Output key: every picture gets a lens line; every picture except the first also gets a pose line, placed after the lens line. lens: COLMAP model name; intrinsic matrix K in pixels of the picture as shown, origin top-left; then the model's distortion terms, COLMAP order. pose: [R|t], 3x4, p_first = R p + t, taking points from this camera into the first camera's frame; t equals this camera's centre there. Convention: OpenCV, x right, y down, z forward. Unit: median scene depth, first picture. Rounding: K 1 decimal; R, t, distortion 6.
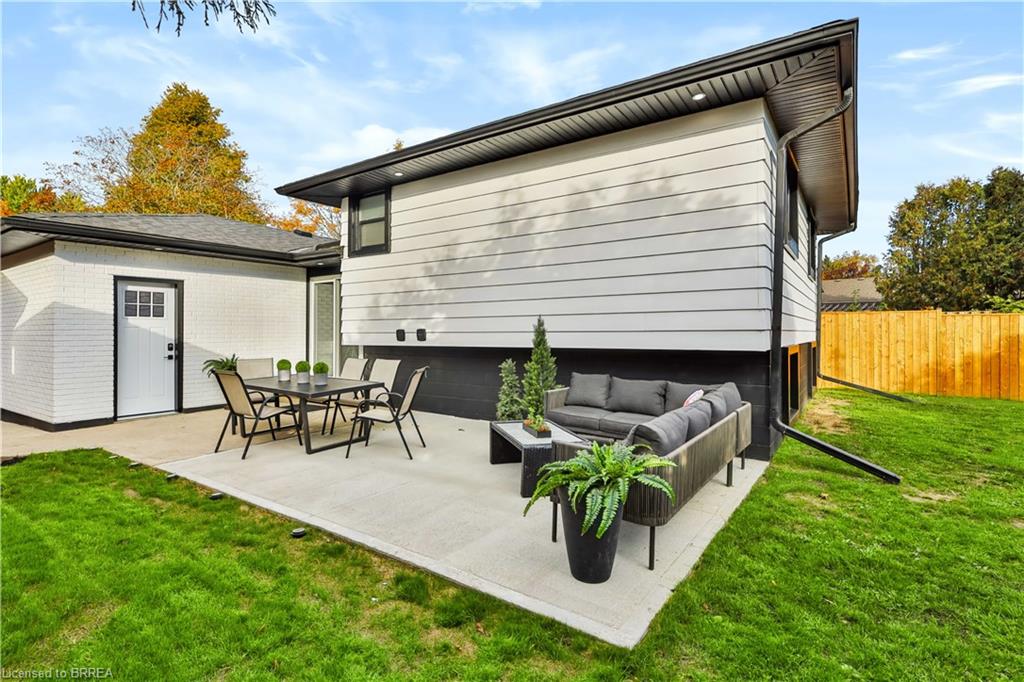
lens RADIAL K [[503.0, 0, 509.2], [0, 503.0, 335.8], [0, 0, 1]] dist [0.002694, 0.000499]
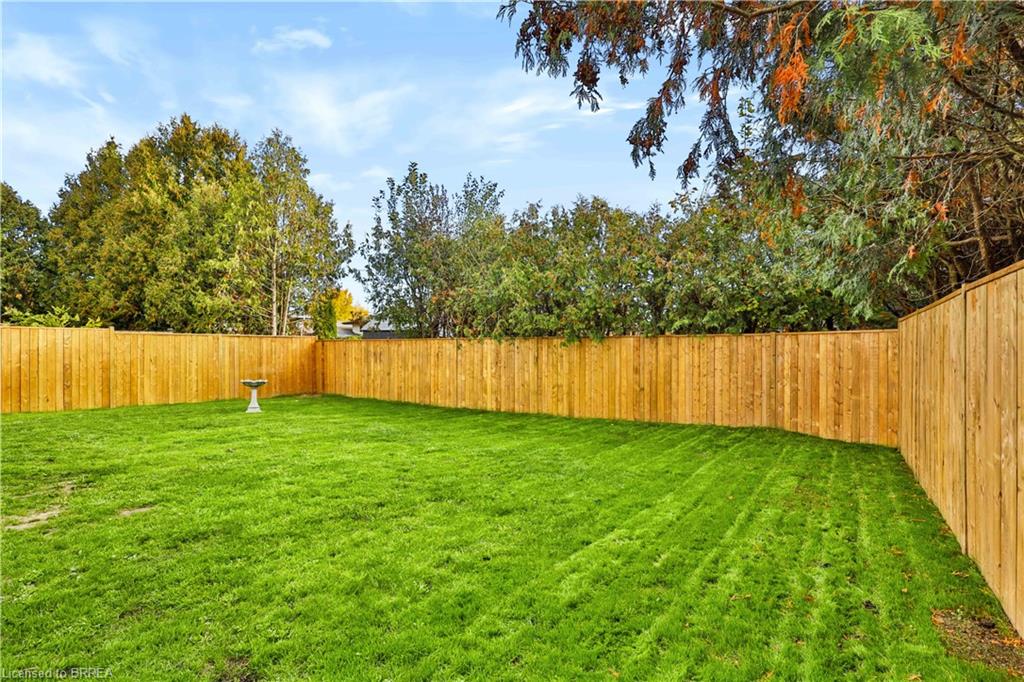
lens RADIAL K [[504.3, 0, 514.1], [0, 504.3, 344.9], [0, 0, 1]] dist [-0.000973, -0.000067]
pose [[-0.022449, 0.003126, 0.999743, -0.050294], [0.009596, 0.999950, -0.002911, 0.005145], [-0.999702, 0.009528, -0.022477, 0.063906]]
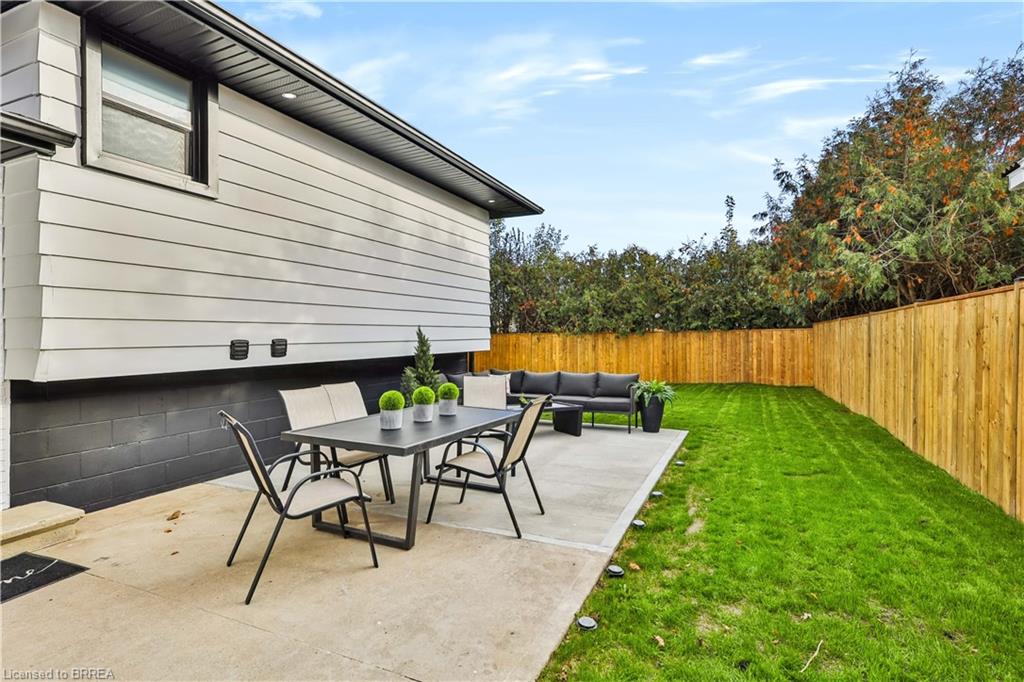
lens RADIAL K [[503.0, 0, 509.2], [0, 503.0, 335.8], [0, 0, 1]] dist [0.002694, 0.000499]
pose [[-0.161766, 0.005835, 0.986812, -0.847500], [0.019775, 0.999801, -0.002670, -0.009615], [-0.986631, 0.019082, -0.161849, 0.791974]]
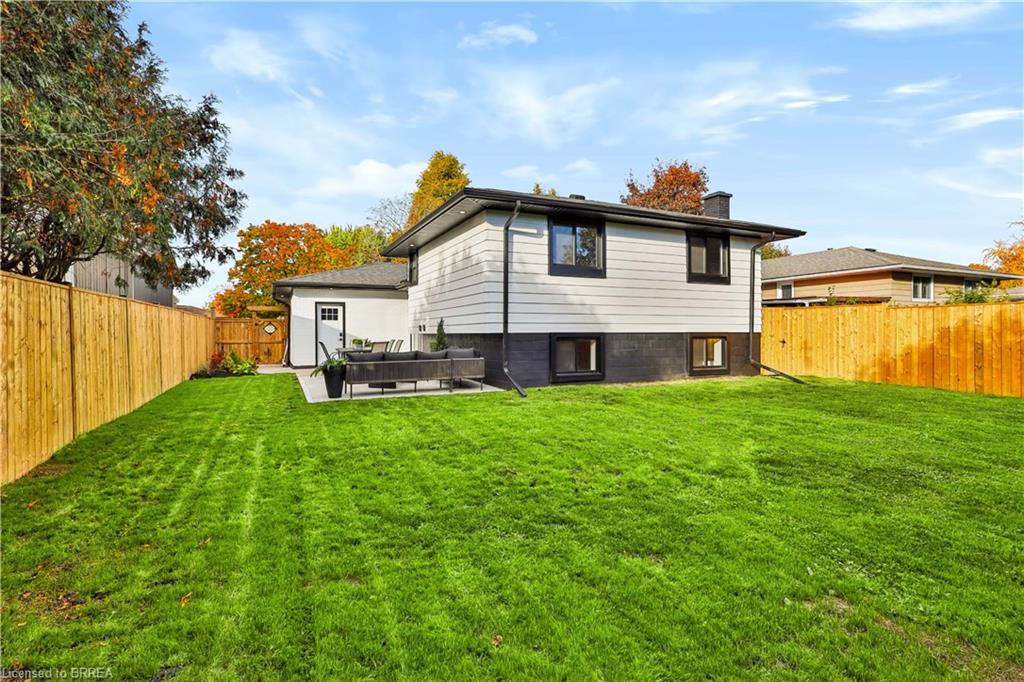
lens RADIAL K [[503.0, 0, 509.2], [0, 503.0, 335.8], [0, 0, 1]] dist [0.002694, 0.000499]
pose [[0.862216, 0.002270, -0.506536, 1.044404], [-0.001769, 0.999997, 0.001470, 0.024561], [0.506538, -0.000372, 0.862218, -0.465277]]
